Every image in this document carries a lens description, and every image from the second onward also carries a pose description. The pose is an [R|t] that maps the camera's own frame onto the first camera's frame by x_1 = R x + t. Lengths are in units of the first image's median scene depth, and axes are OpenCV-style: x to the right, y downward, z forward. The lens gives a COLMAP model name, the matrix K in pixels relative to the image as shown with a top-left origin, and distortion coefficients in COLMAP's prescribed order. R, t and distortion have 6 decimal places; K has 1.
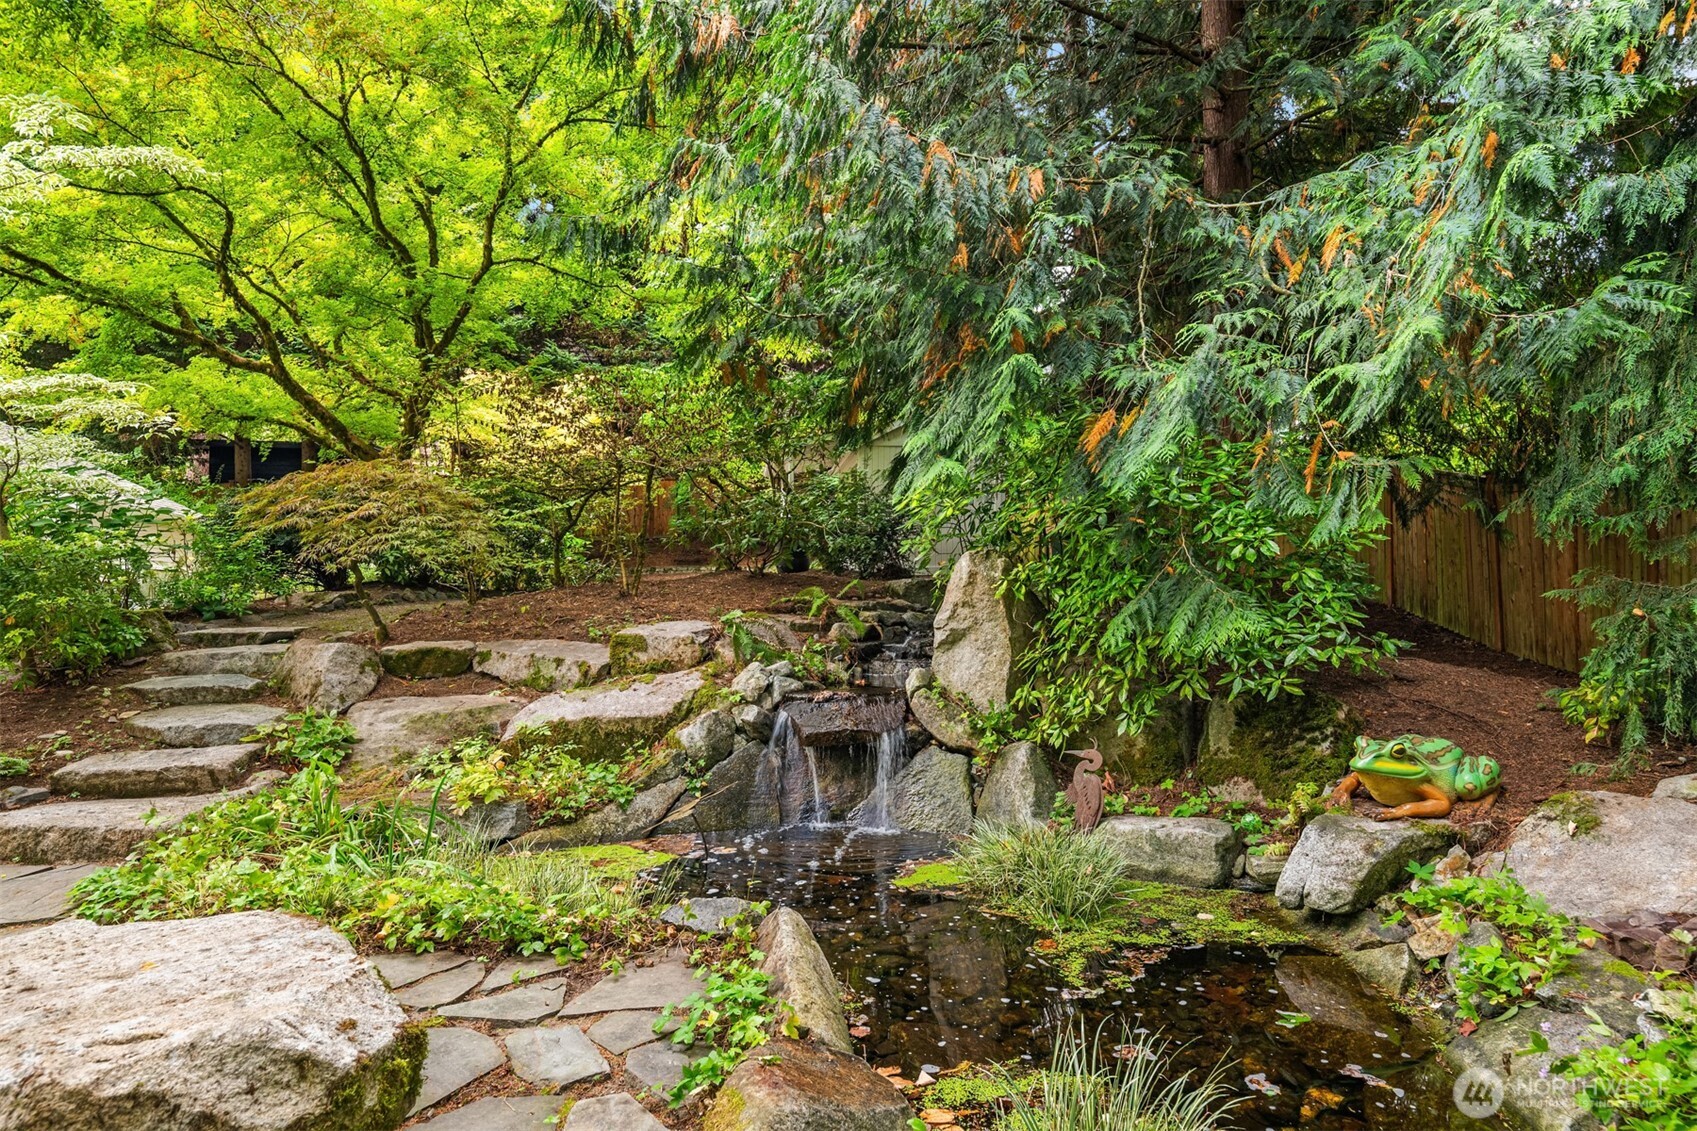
lens RADIAL K [[927.2, 0, 848.5], [0, 927.2, 565.5], [0, 0, 1]] dist [0.000629, 0.000067]
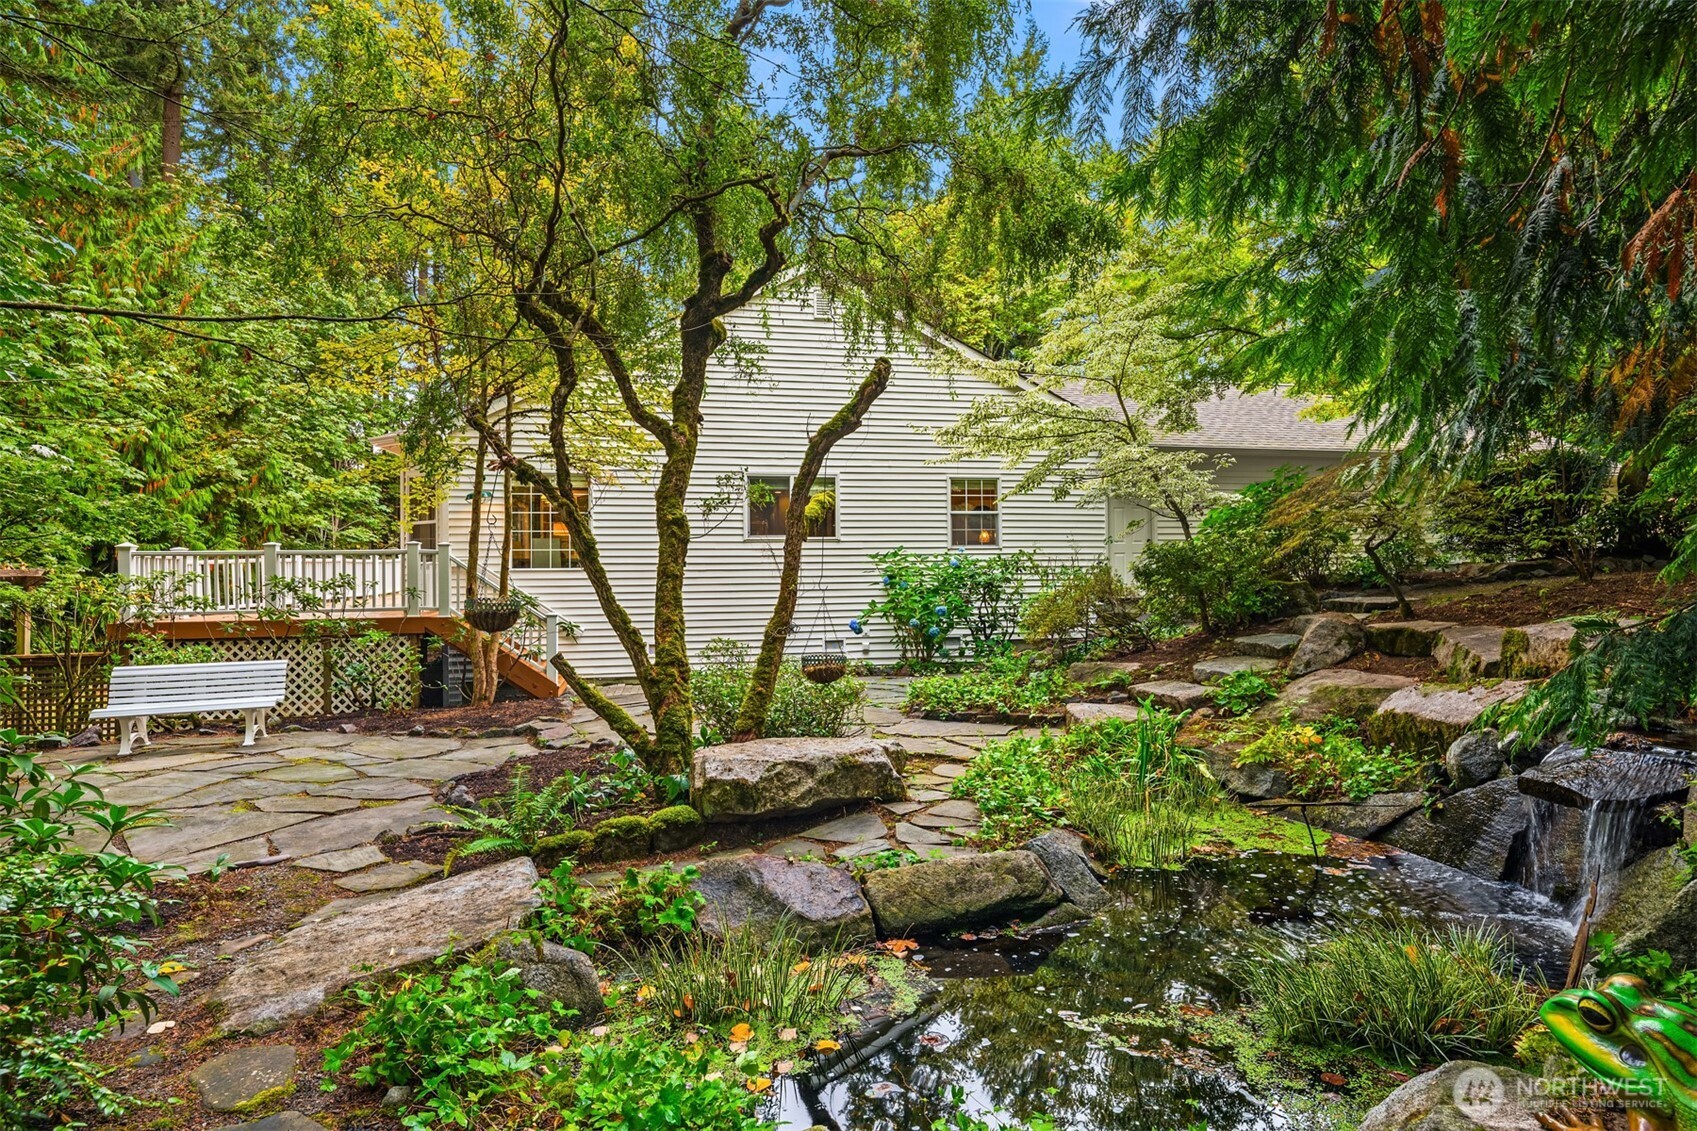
lens RADIAL K [[927.2, 0, 848.5], [0, 927.2, 565.5], [0, 0, 1]] dist [0.000629, 0.000067]
pose [[0.041933, 0.007017, -0.999096, 0.648032], [0.057270, 0.998314, 0.009415, -0.029948], [0.997478, -0.057613, 0.041460, 0.384360]]
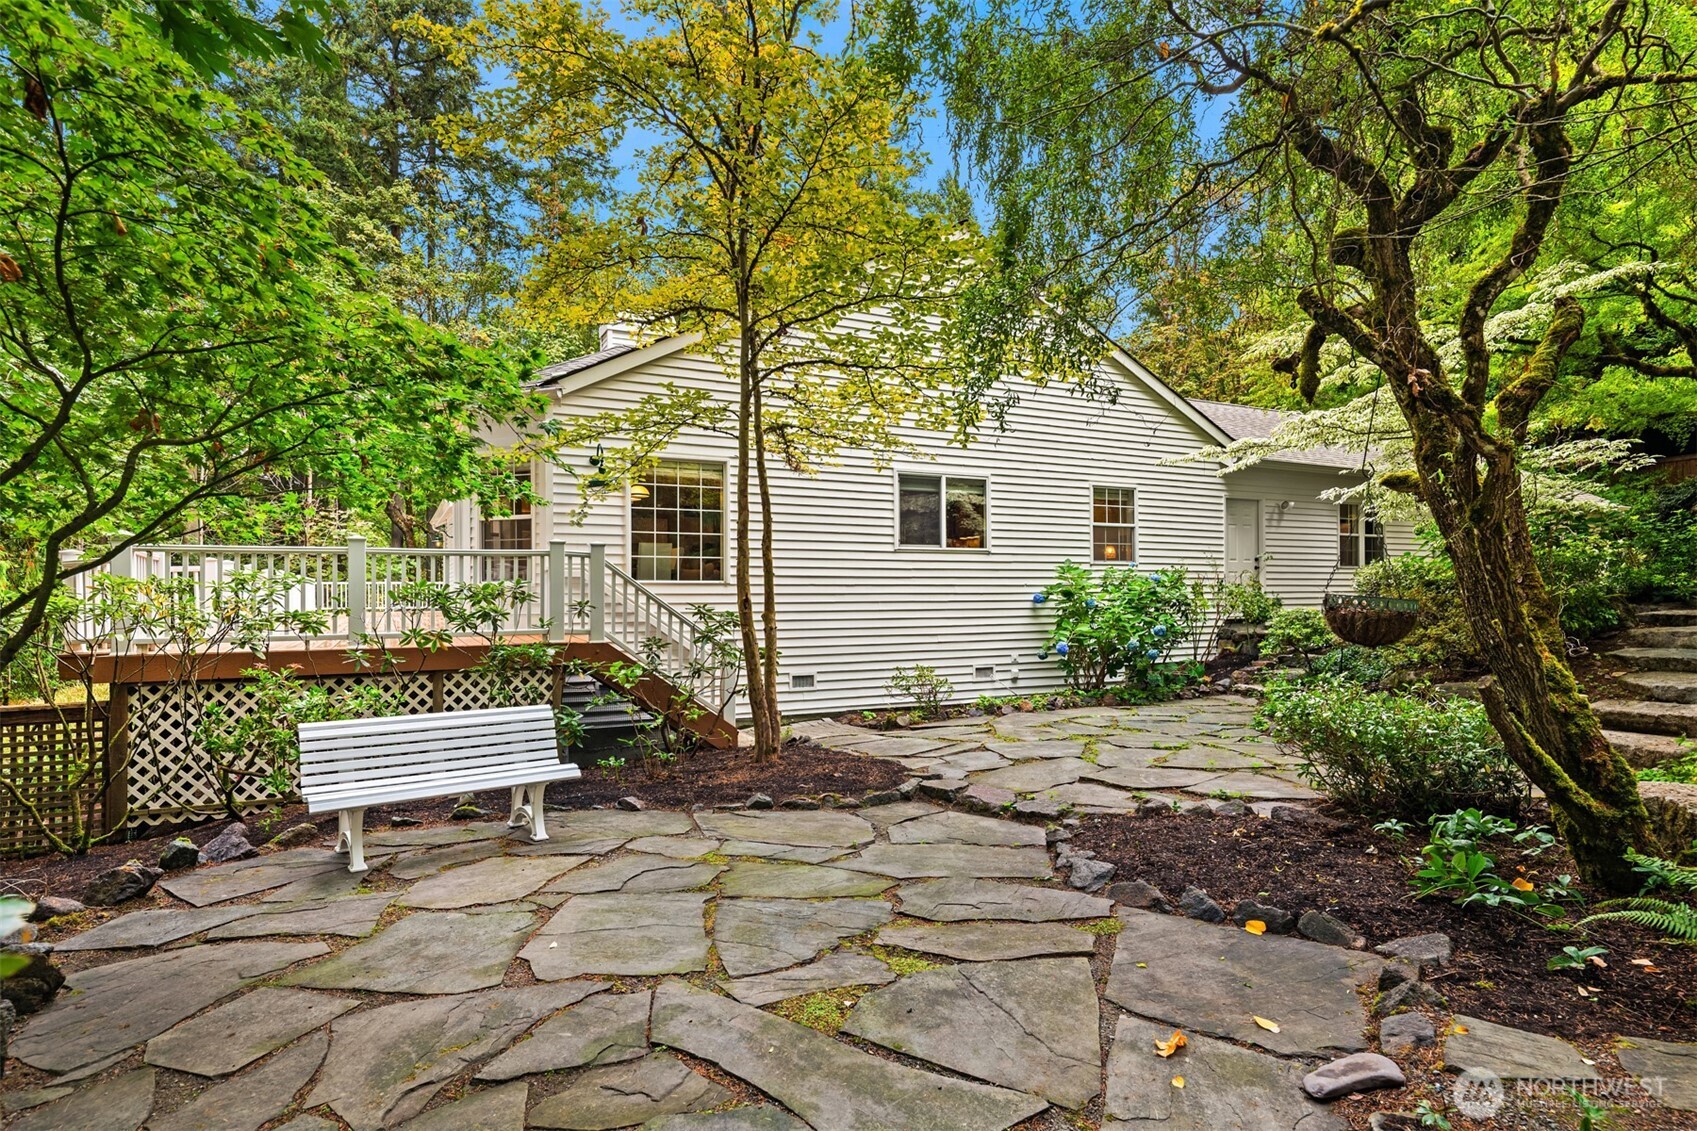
lens RADIAL K [[947.5, 0, 848.5], [0, 947.5, 565.5], [0, 0, 1]] dist [-0.005394, -0.001324]
pose [[0.312684, -0.024165, -0.949550, 0.183090], [0.048576, 0.998775, -0.009422, -0.039109], [0.948614, -0.043179, 0.313474, -0.498316]]
